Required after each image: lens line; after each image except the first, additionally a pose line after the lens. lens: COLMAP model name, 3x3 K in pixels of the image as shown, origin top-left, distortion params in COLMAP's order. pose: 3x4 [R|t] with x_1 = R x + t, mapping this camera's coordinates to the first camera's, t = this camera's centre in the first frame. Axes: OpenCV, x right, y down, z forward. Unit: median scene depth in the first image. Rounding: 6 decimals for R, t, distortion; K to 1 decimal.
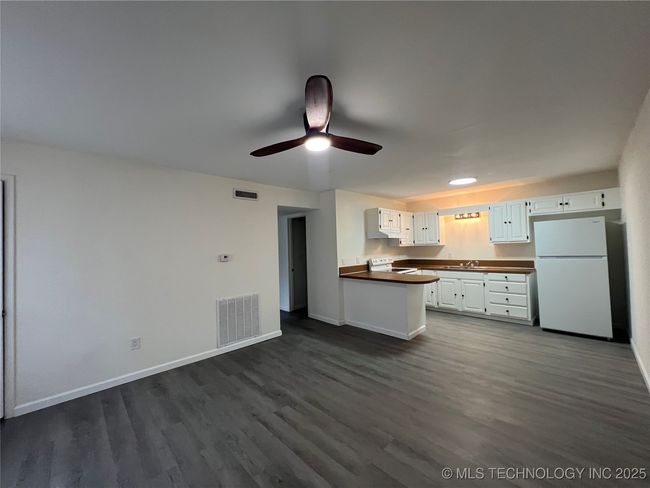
lens RADIAL K [[258.8, 0, 322.9], [0, 258.8, 243.0], [0, 0, 1]] dist [0.000339, 0.000013]
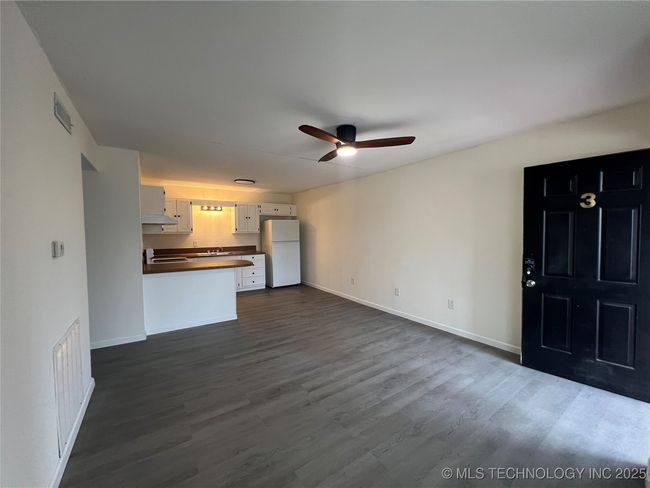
lens RADIAL K [[258.8, 0, 322.9], [0, 258.8, 243.0], [0, 0, 1]] dist [0.000339, 0.000013]
pose [[0.173910, -0.011793, 0.984691, -0.852943], [-0.015914, 0.999764, 0.014784, 0.040477], [-0.984633, -0.018241, 0.173681, 0.568800]]
